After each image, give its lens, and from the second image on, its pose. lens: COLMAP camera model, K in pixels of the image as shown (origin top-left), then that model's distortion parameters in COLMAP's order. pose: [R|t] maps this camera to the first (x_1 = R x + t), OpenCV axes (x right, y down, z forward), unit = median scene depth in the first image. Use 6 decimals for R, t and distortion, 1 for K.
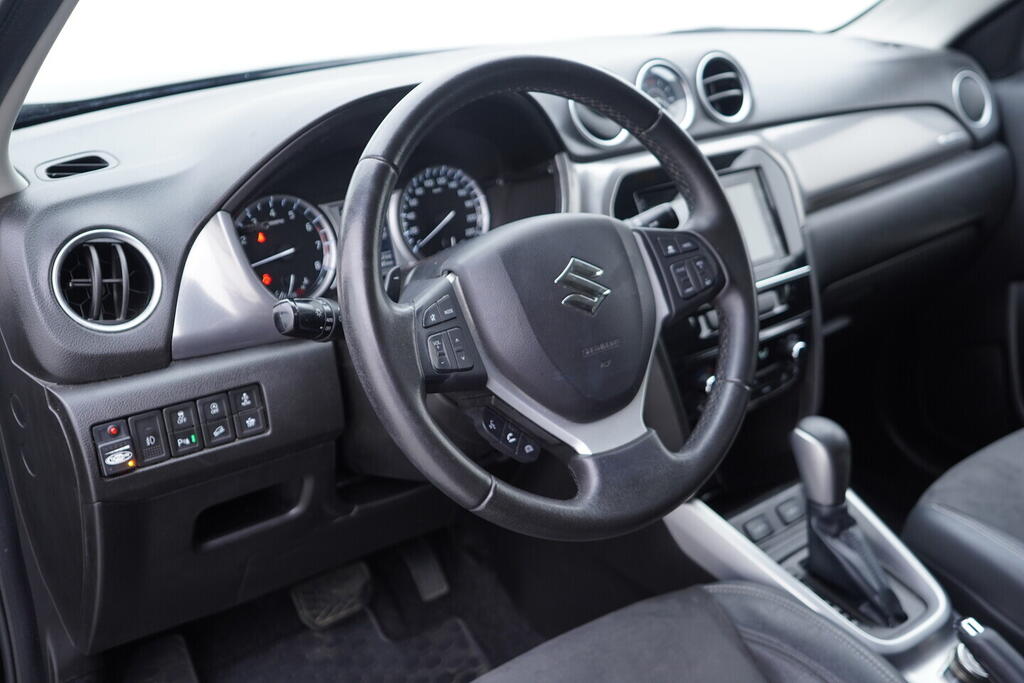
lens RADIAL K [[1059.9, 0, 512.0], [0, 1059.9, 341.5], [0, 0, 1]] dist [-0.021314, -0.000750]
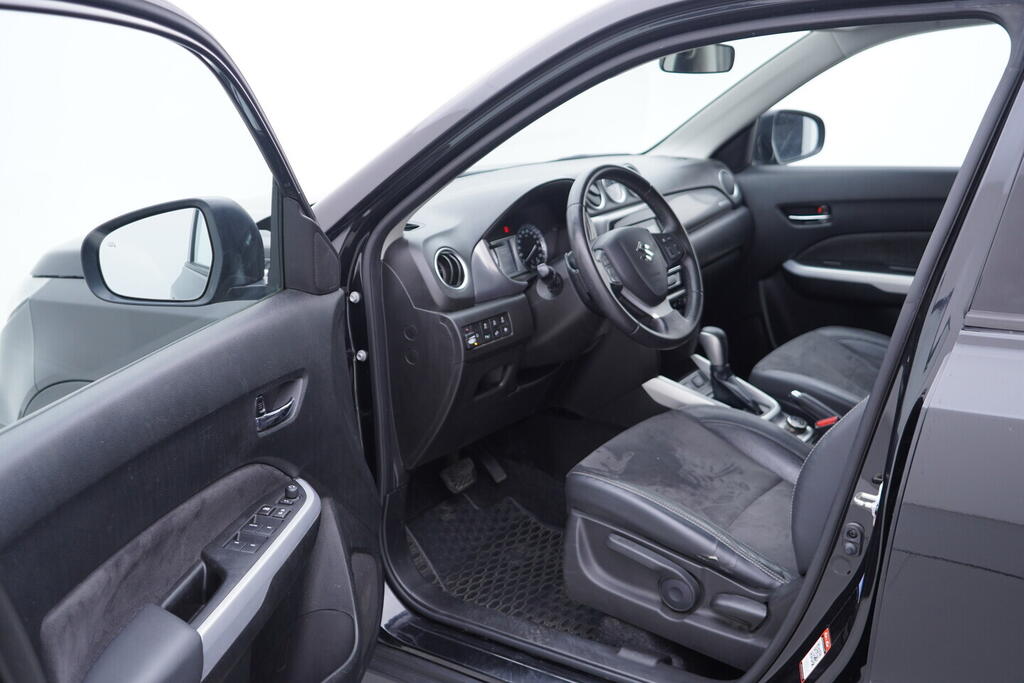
lens RADIAL K [[1059.9, 0, 512.0], [0, 1059.9, 341.5], [0, 0, 1]] dist [-0.021314, -0.000750]
pose [[0.952699, -0.106227, 0.284746, -0.692881], [0.141883, 0.984017, -0.107612, 0.272705], [-0.268763, 0.142923, 0.952544, -0.909172]]
